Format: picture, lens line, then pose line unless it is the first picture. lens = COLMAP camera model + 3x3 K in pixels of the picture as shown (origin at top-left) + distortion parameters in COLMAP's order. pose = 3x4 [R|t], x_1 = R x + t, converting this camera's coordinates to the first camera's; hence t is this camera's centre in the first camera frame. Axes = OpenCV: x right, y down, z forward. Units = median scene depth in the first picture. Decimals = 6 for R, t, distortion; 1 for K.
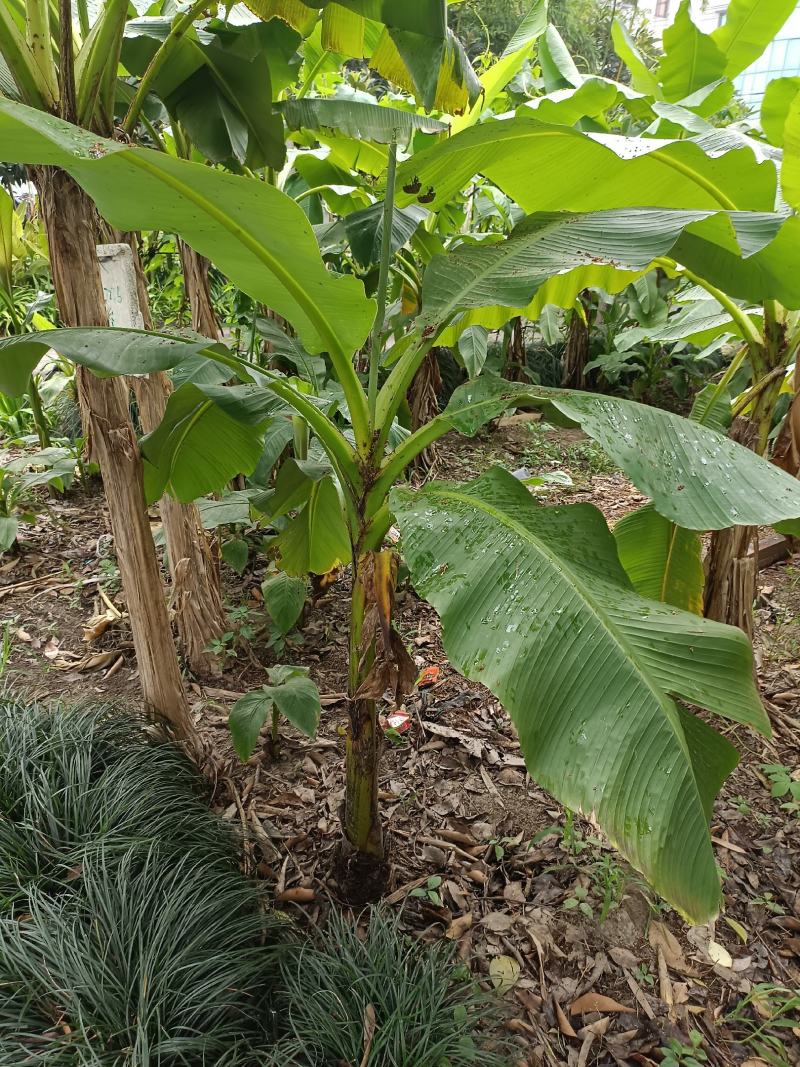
lens RADIAL K [[799.4, 0, 404.1], [0, 799.4, 574.3], [0, 0, 1]] dist [0.077177, -0.096734]
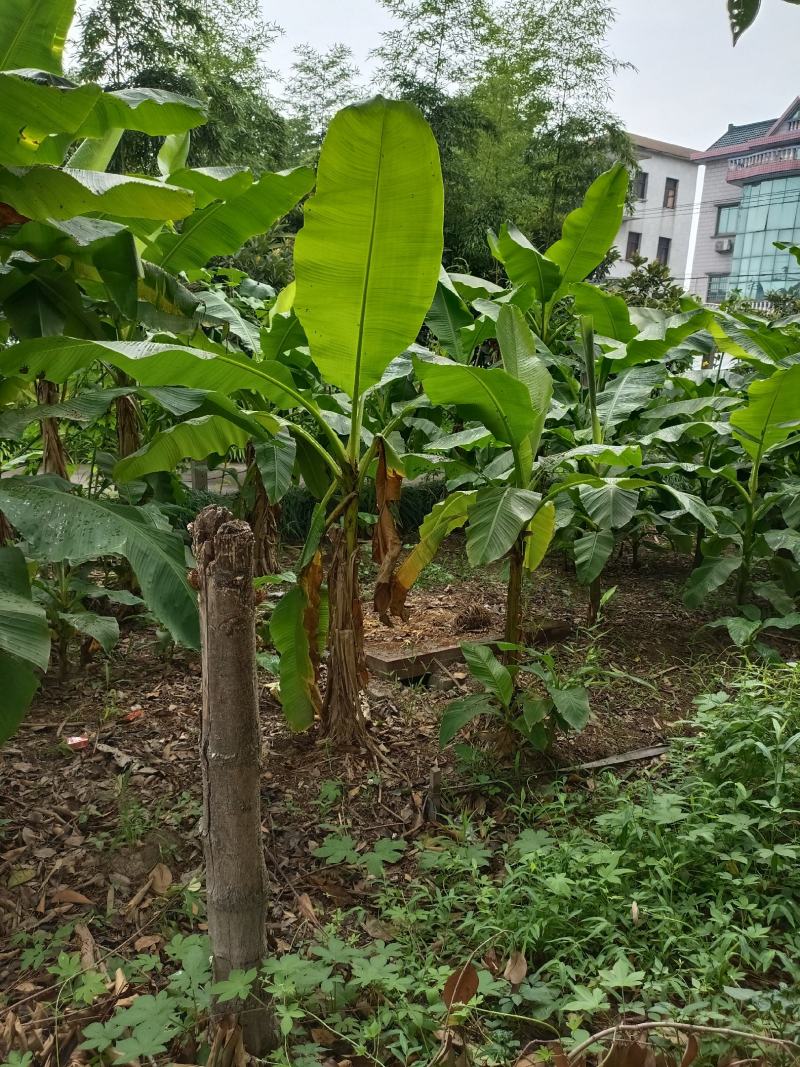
lens RADIAL K [[782.2, 0, 354.1], [0, 782.2, 573.1], [0, 0, 1]] dist [0.067444, -0.070163]
pose [[0.995377, 0.043511, -0.085618, 0.621195], [-0.057443, 0.984169, -0.167665, 0.120759], [0.076967, 0.171808, 0.982119, -0.344166]]
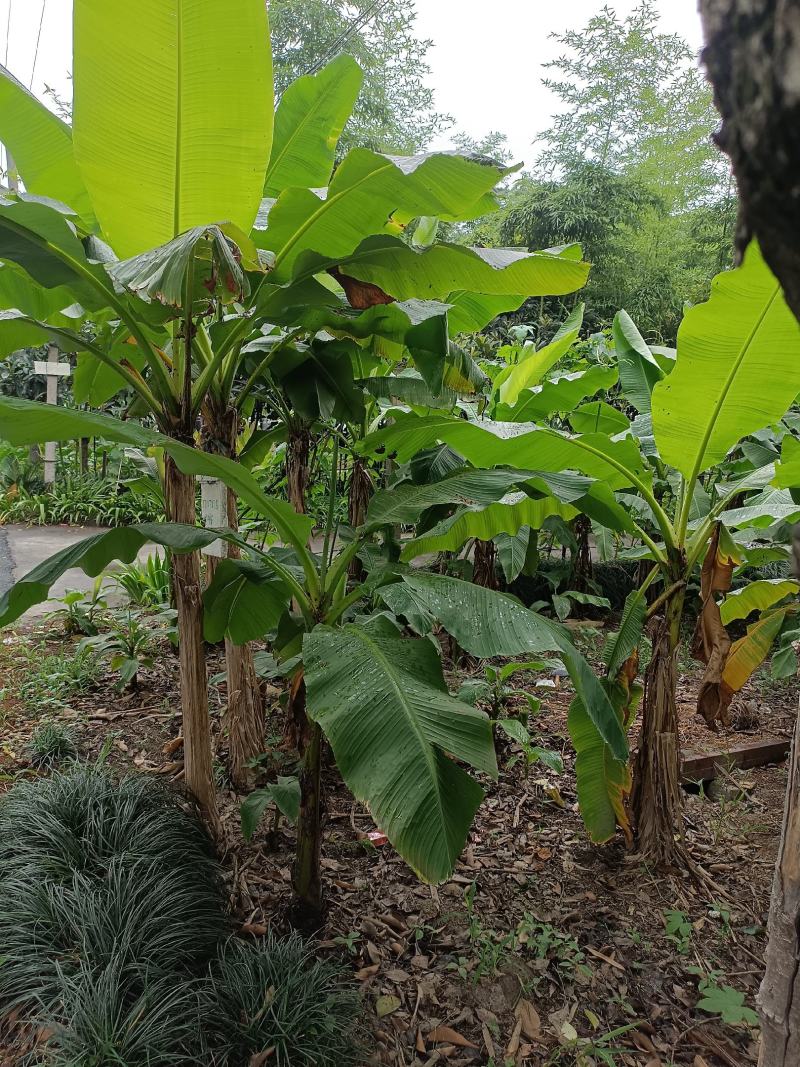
lens RADIAL K [[782.2, 0, 354.1], [0, 782.2, 573.1], [0, 0, 1]] dist [0.067444, -0.070163]
pose [[0.973806, 0.065780, -0.217659, 0.233697], [-0.118195, 0.964192, -0.237409, 0.098164], [0.194249, 0.256916, 0.946711, -0.314402]]
